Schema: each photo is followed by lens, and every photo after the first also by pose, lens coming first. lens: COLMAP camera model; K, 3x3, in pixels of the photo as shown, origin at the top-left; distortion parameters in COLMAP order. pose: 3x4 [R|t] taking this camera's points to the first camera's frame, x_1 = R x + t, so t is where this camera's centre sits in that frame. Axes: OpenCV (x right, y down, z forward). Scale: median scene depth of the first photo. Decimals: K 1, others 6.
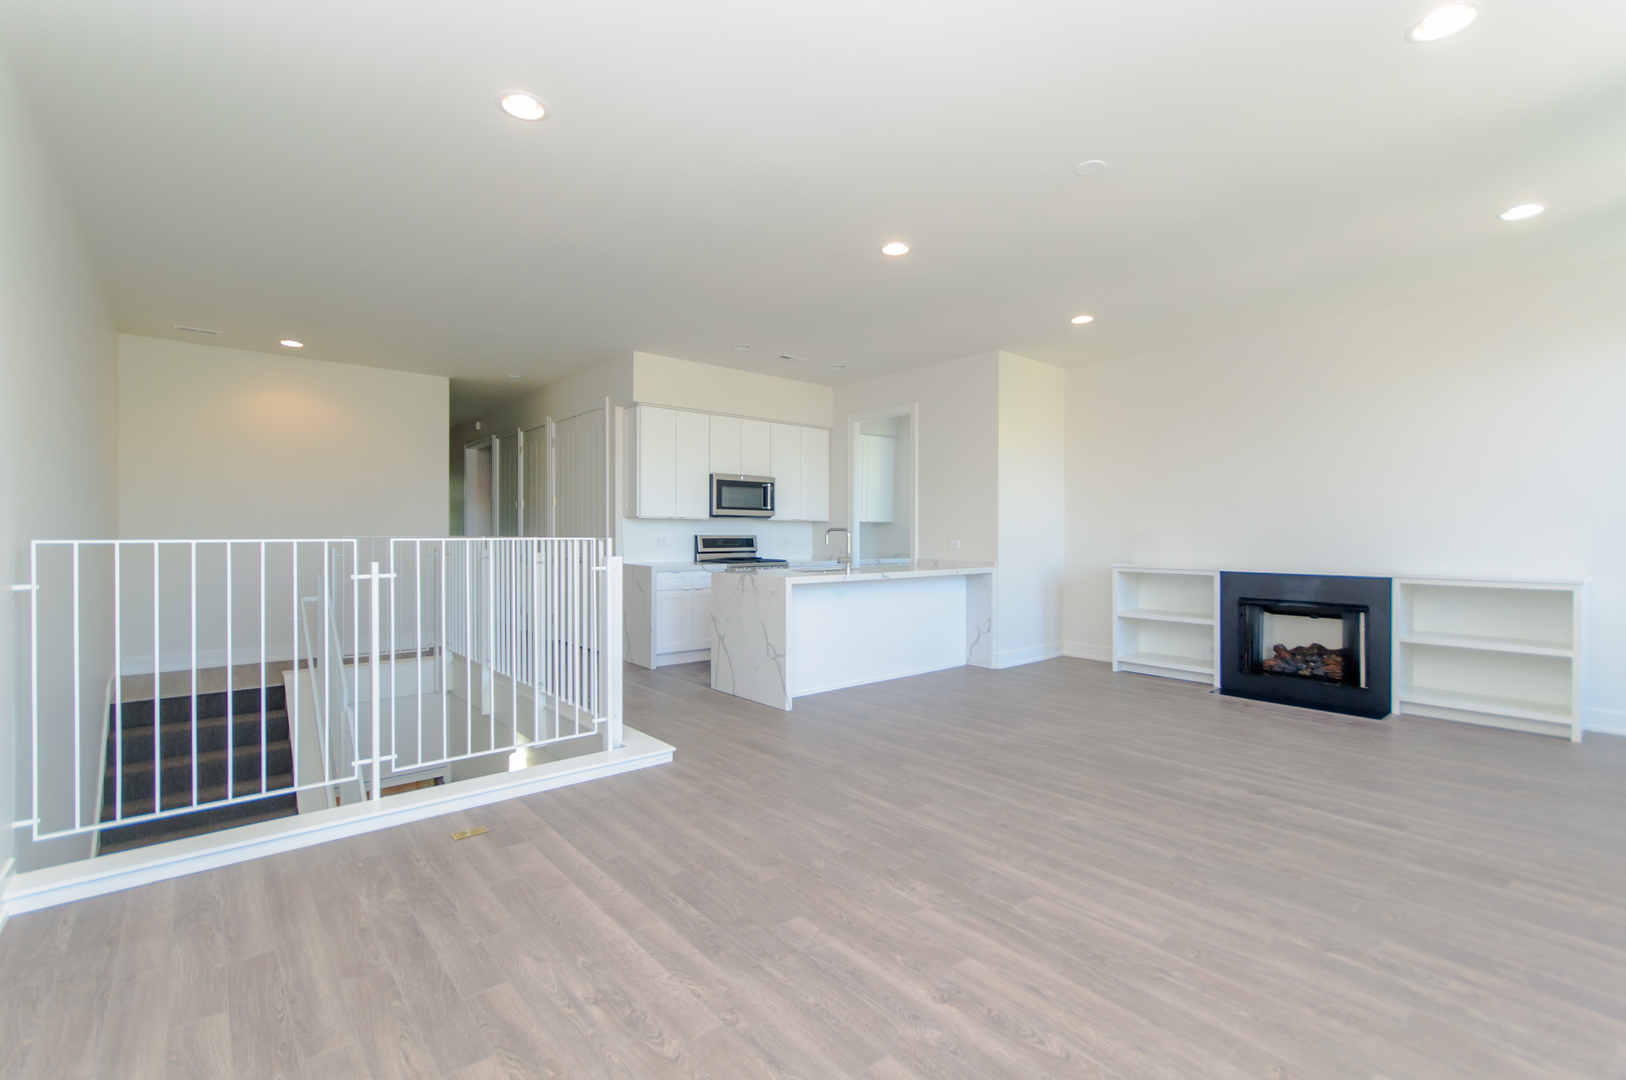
lens RADIAL K [[720.8, 0, 810.0], [0, 720.8, 540.7], [0, 0, 1]] dist [0.008786, -0.000024]
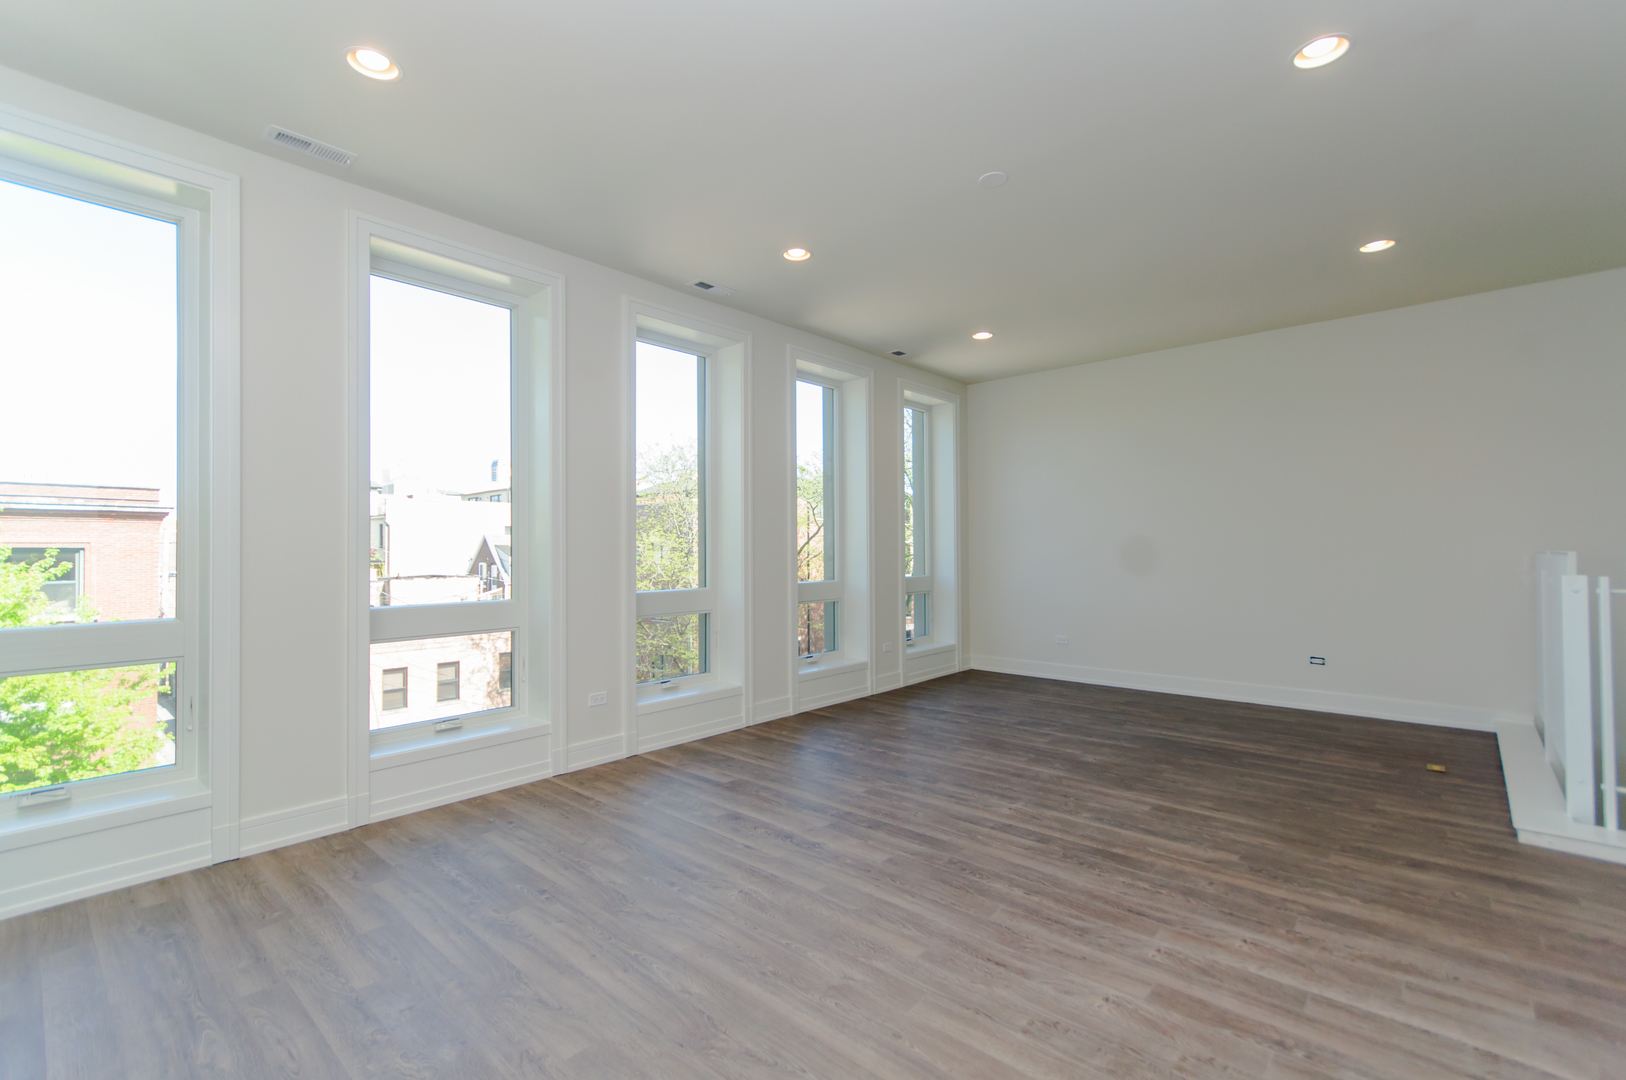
lens RADIAL K [[712.0, 0, 813.0], [0, 712.0, 540.0], [0, 0, 1]] dist [0.008033, -0.000206]
pose [[-0.991406, 0.003840, -0.130765, 0.471727], [0.004409, 0.999982, -0.004065, -0.011704], [0.130747, -0.004606, -0.991405, 1.197710]]
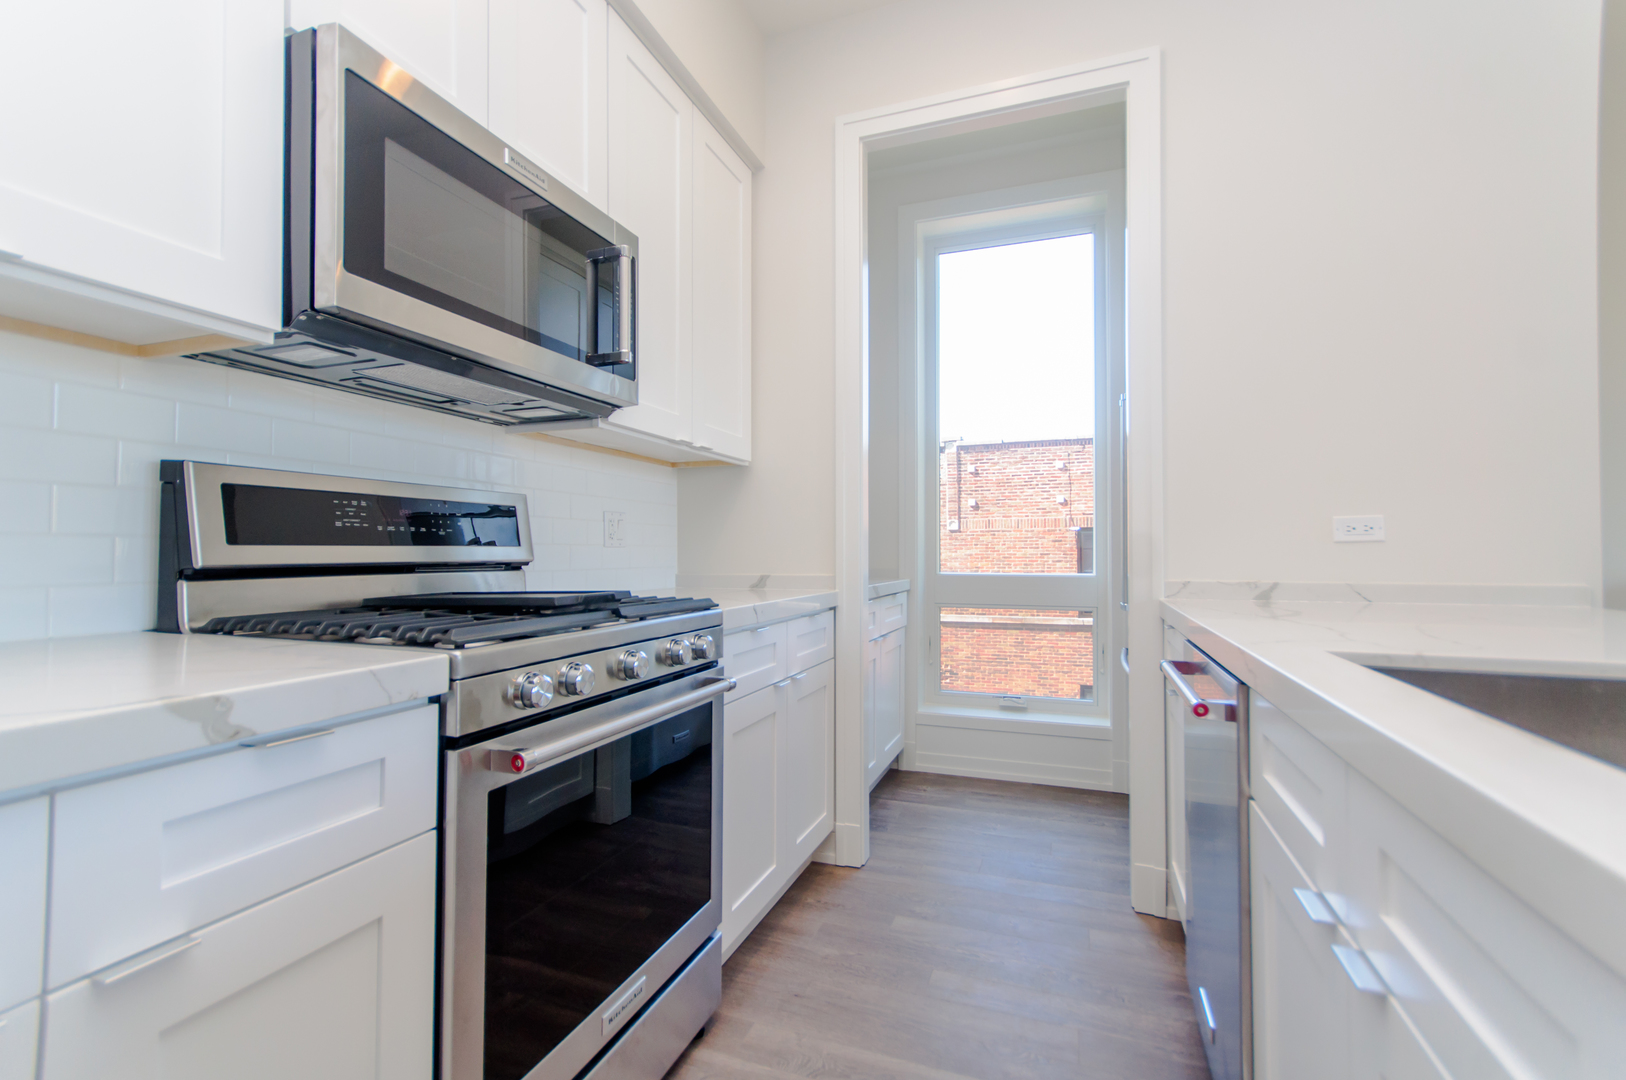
lens RADIAL K [[720.8, 0, 810.0], [0, 720.8, 540.7], [0, 0, 1]] dist [0.008786, -0.000024]
pose [[0.873444, 0.005515, 0.486894, -0.159406], [0.006115, 0.999733, -0.022295, 0.019453], [-0.486886, 0.022451, 0.873177, 1.111614]]
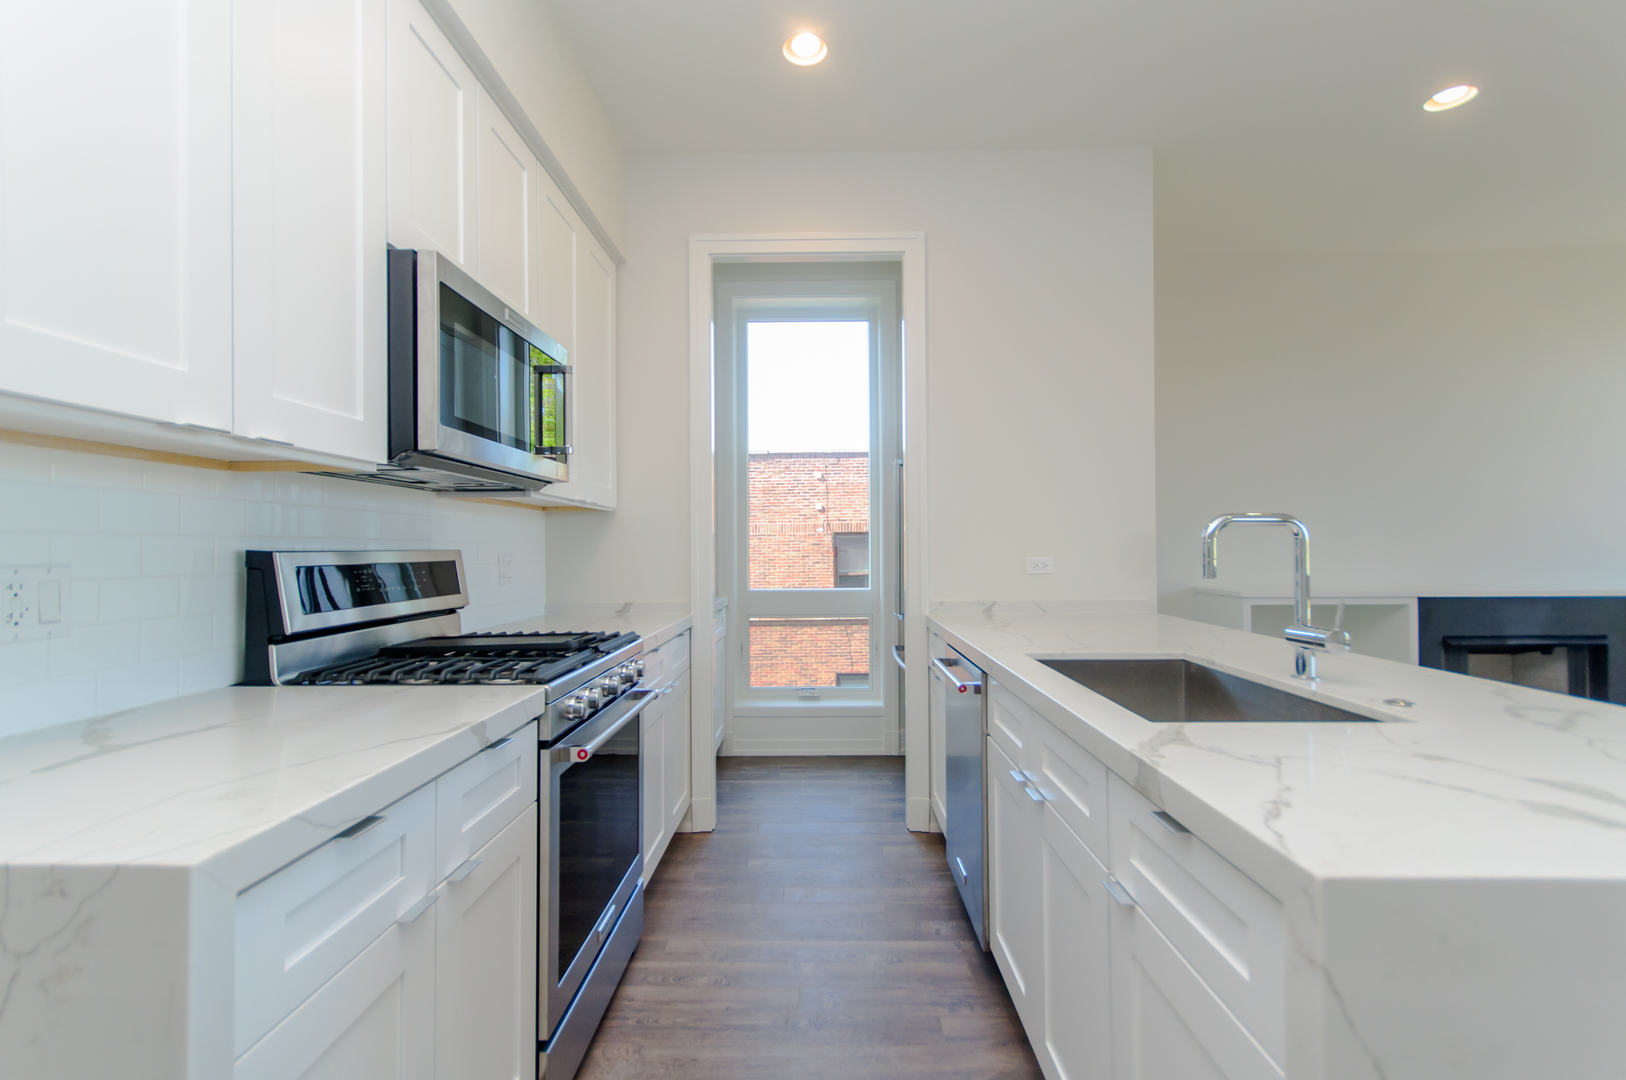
lens RADIAL K [[724.6, 0, 813.5], [0, 724.6, 544.4], [0, 0, 1]] dist [0.003749, 0.000276]
pose [[0.660919, -0.003406, 0.750450, -0.288617], [0.015103, 0.999848, -0.008764, -0.007469], [-0.750305, 0.017126, 0.660870, 1.050792]]
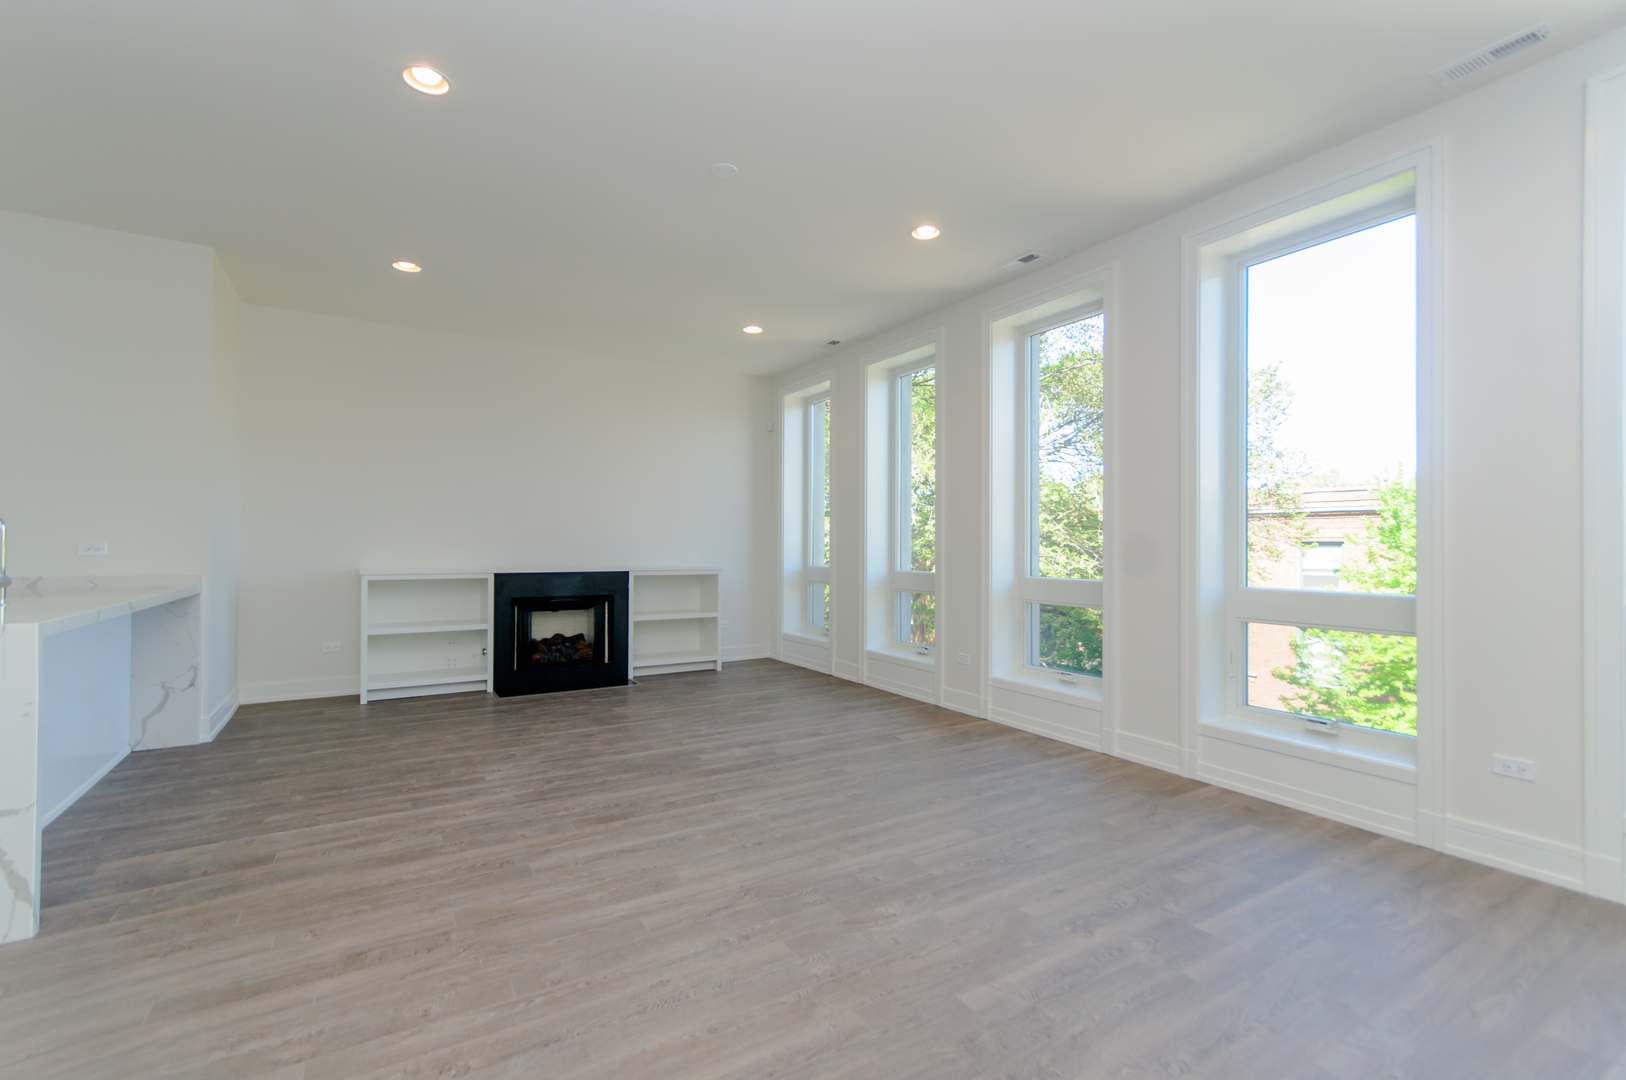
lens RADIAL K [[718.3, 0, 820.0], [0, 718.3, 538.9], [0, 0, 1]] dist [0.008429, -0.000051]
pose [[0.149644, 0.008063, 0.988707, -0.363028], [0.004448, 0.999951, -0.008828, 0.006393], [-0.988730, 0.005719, 0.149601, 0.445124]]
